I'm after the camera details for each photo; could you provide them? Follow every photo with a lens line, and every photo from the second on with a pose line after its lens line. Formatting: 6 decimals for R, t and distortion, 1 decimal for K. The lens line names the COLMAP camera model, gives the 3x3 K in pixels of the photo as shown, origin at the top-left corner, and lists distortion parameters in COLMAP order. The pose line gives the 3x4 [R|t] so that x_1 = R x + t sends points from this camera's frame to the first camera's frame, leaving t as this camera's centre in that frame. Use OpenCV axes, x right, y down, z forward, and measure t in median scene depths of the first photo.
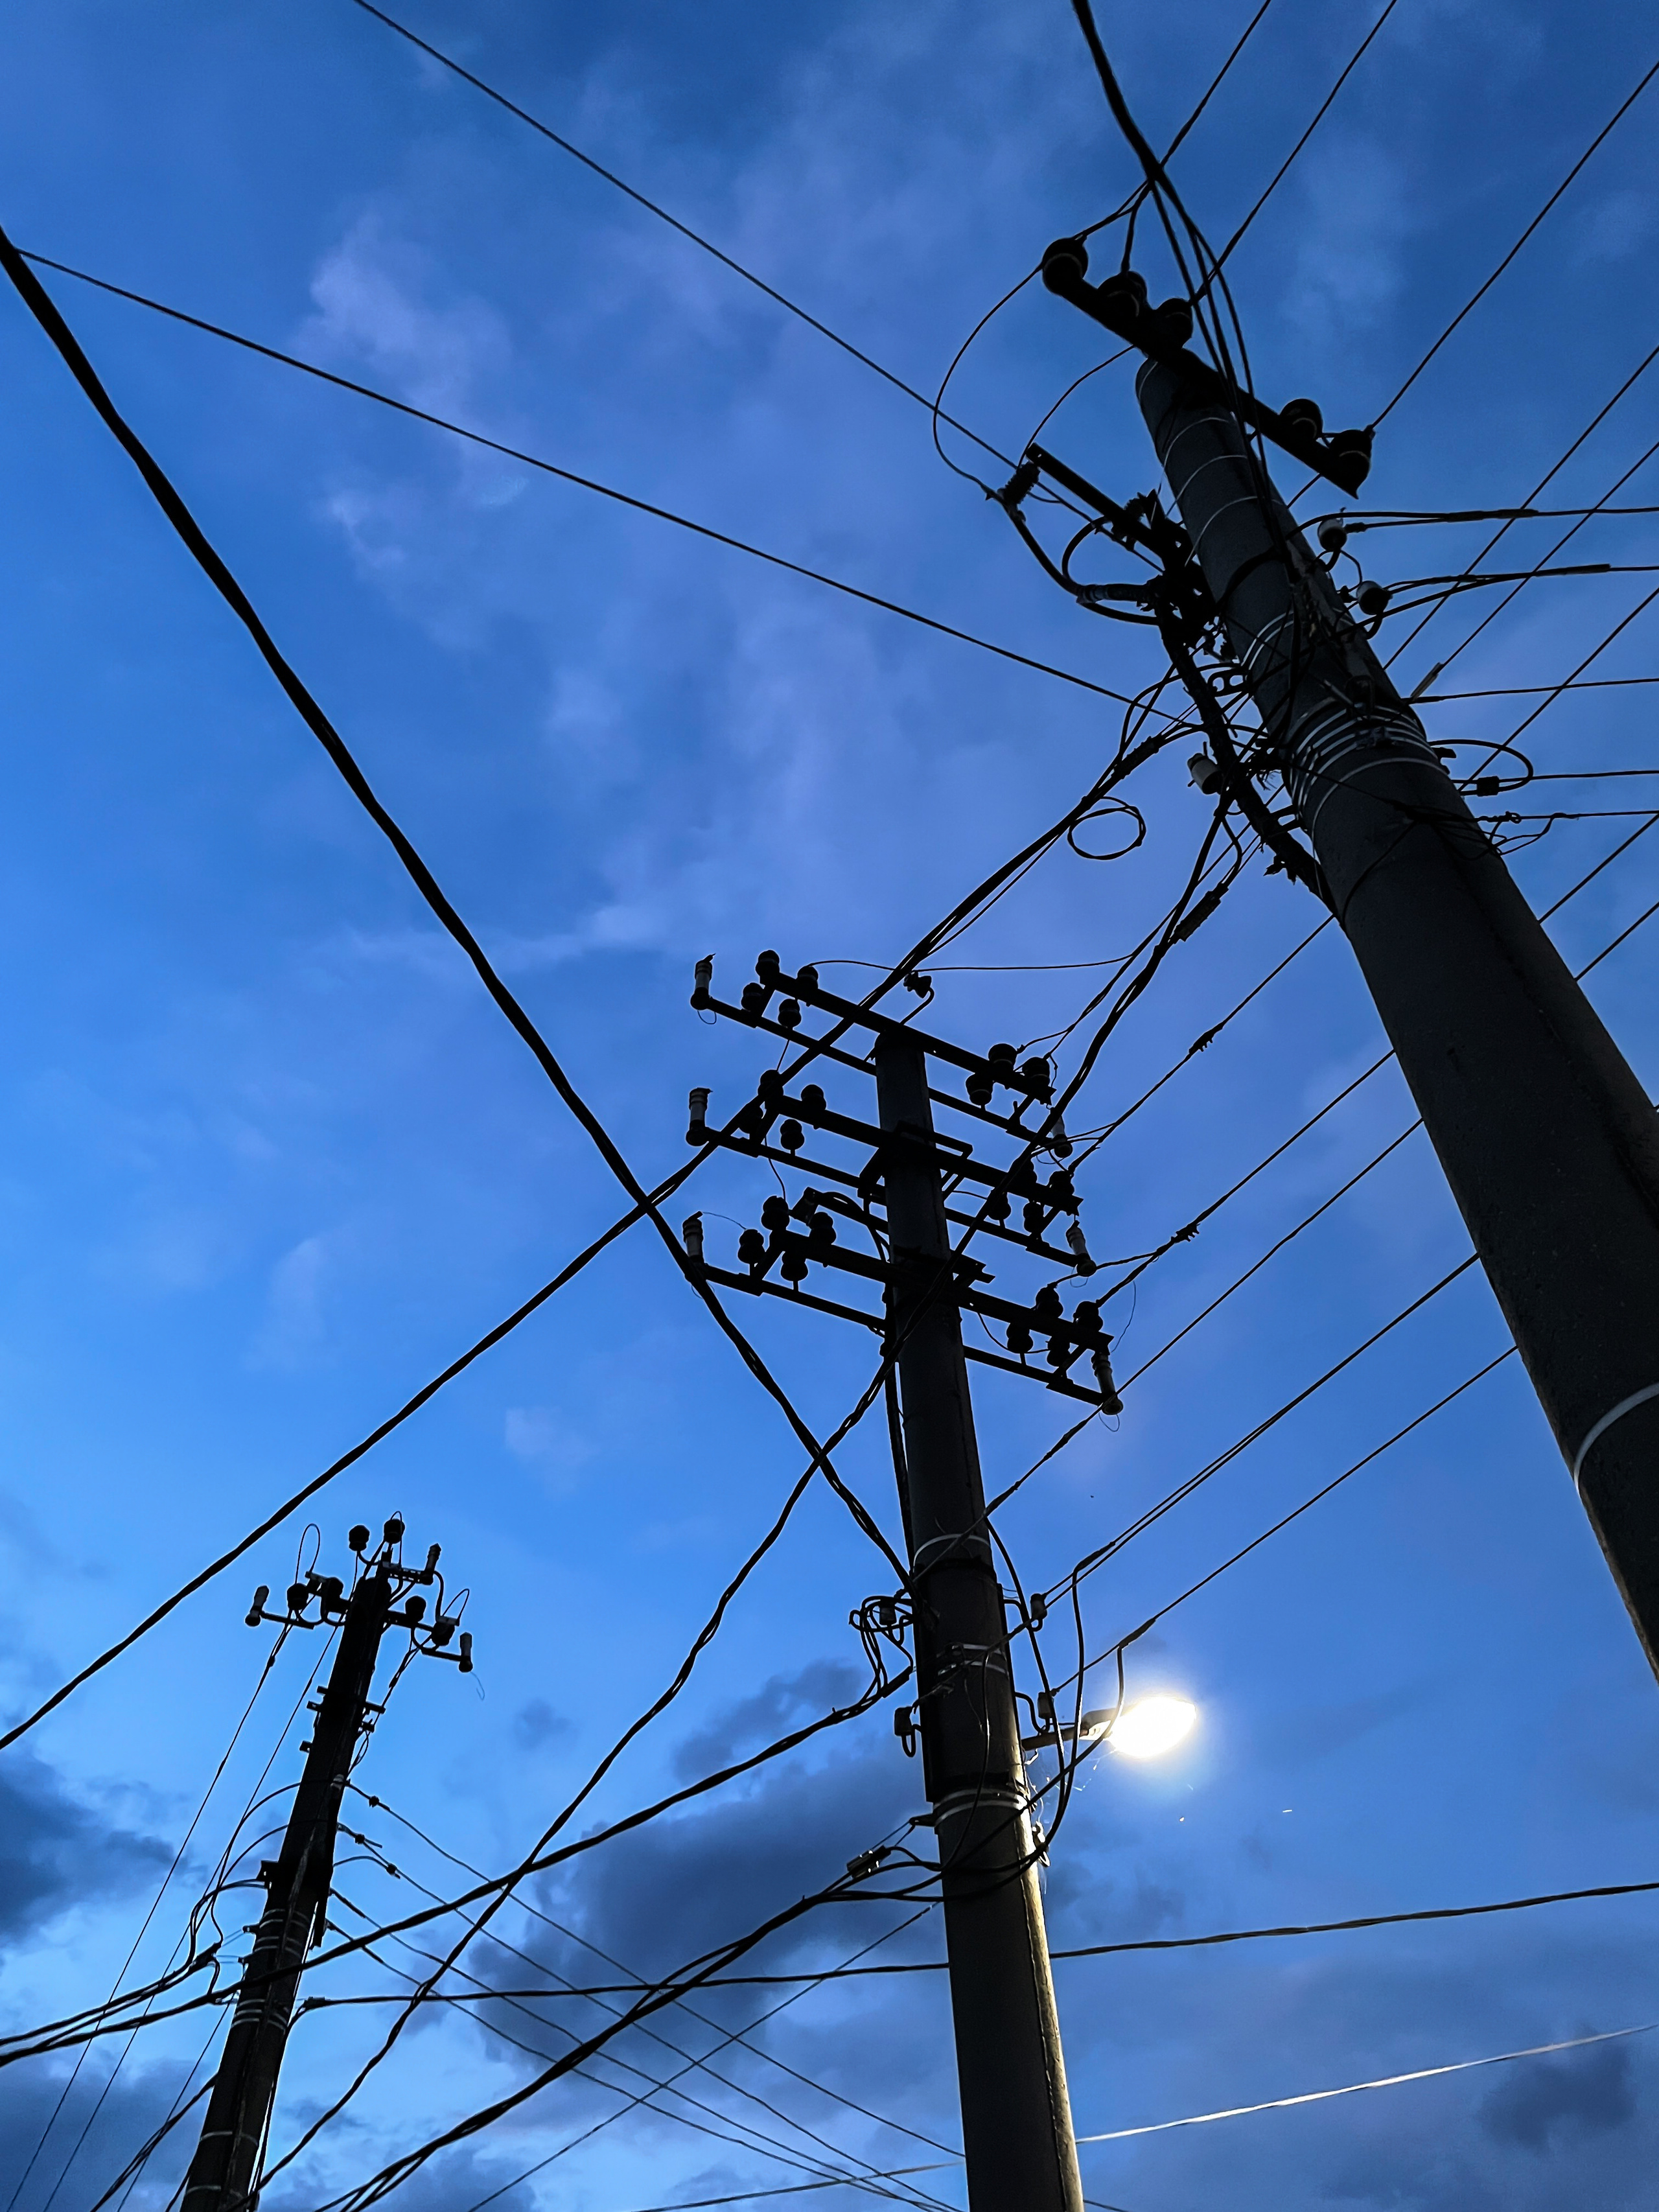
lens RADIAL K [[1647.7, 0, 832.9], [0, 1647.7, 1106.6], [0, 0, 1]] dist [0.029761, -0.033507]
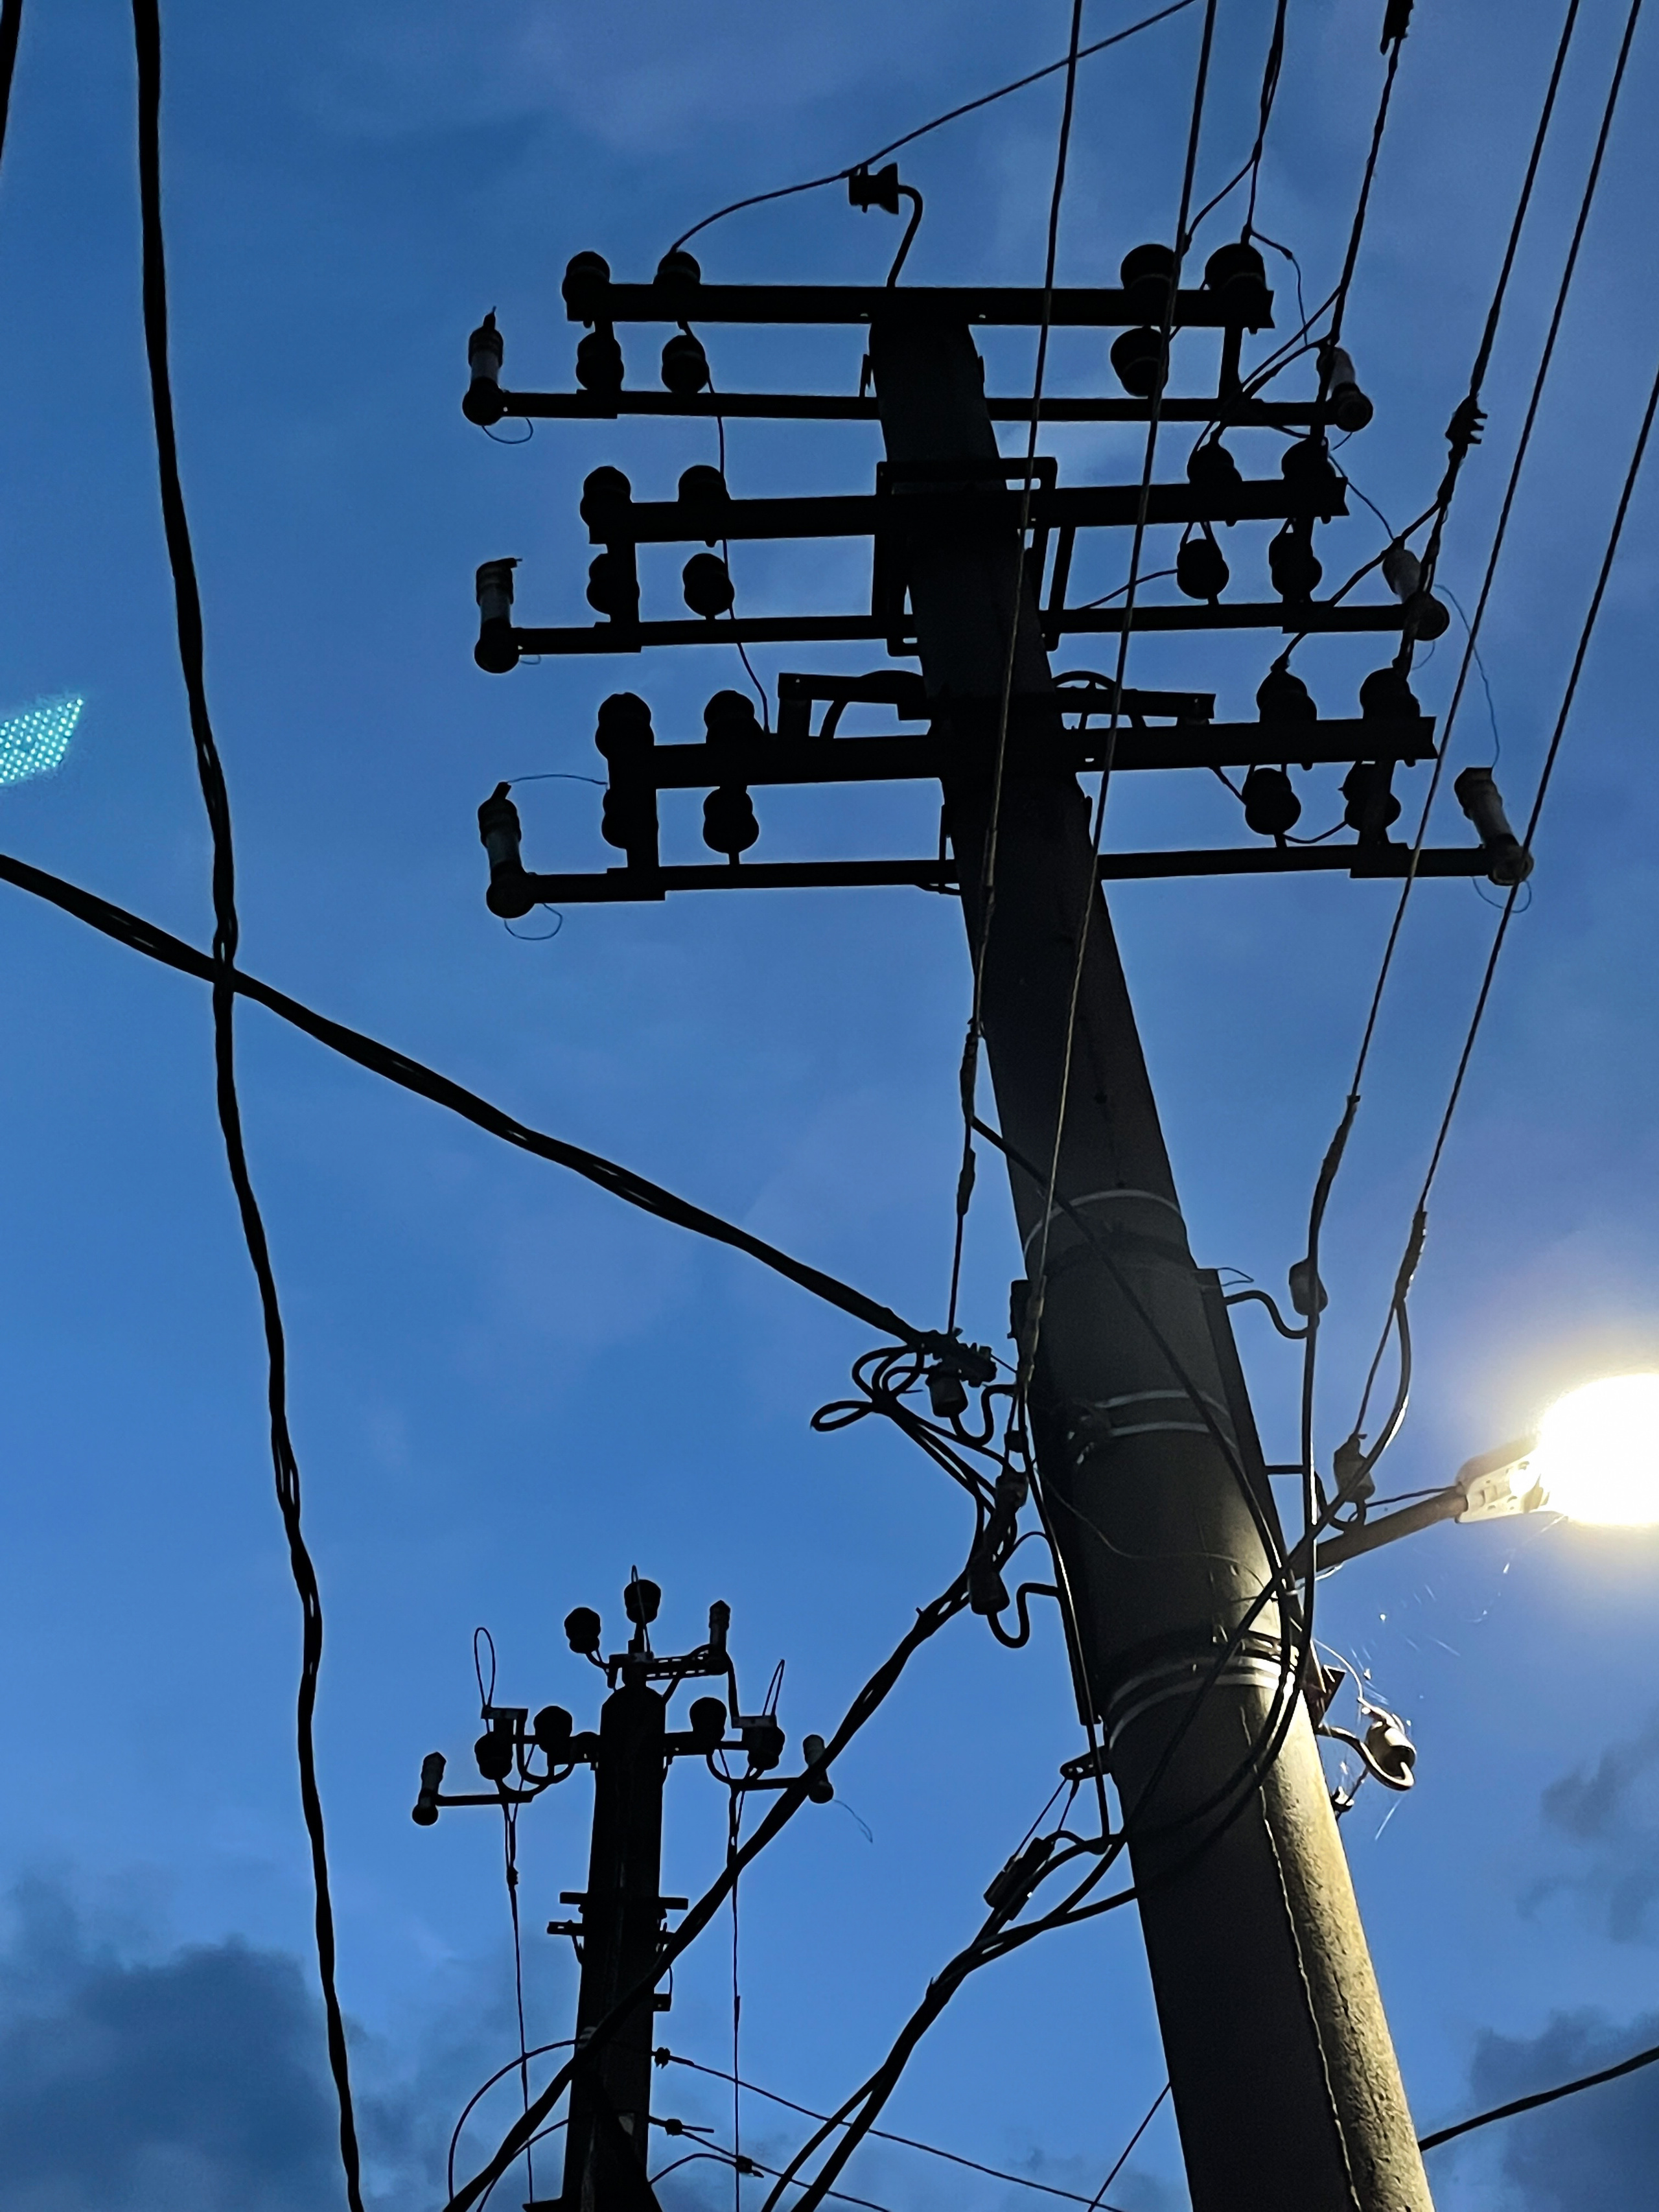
lens RADIAL K [[3044.0, 0, 833.0], [0, 3044.0, 1112.2], [0, 0, 1]] dist [0.060331, 0.000000]
pose [[0.894875, -0.331715, -0.298602, 0.171641], [0.358193, 0.932910, 0.037097, 0.108697], [0.266263, -0.140154, 0.953656, 0.094269]]
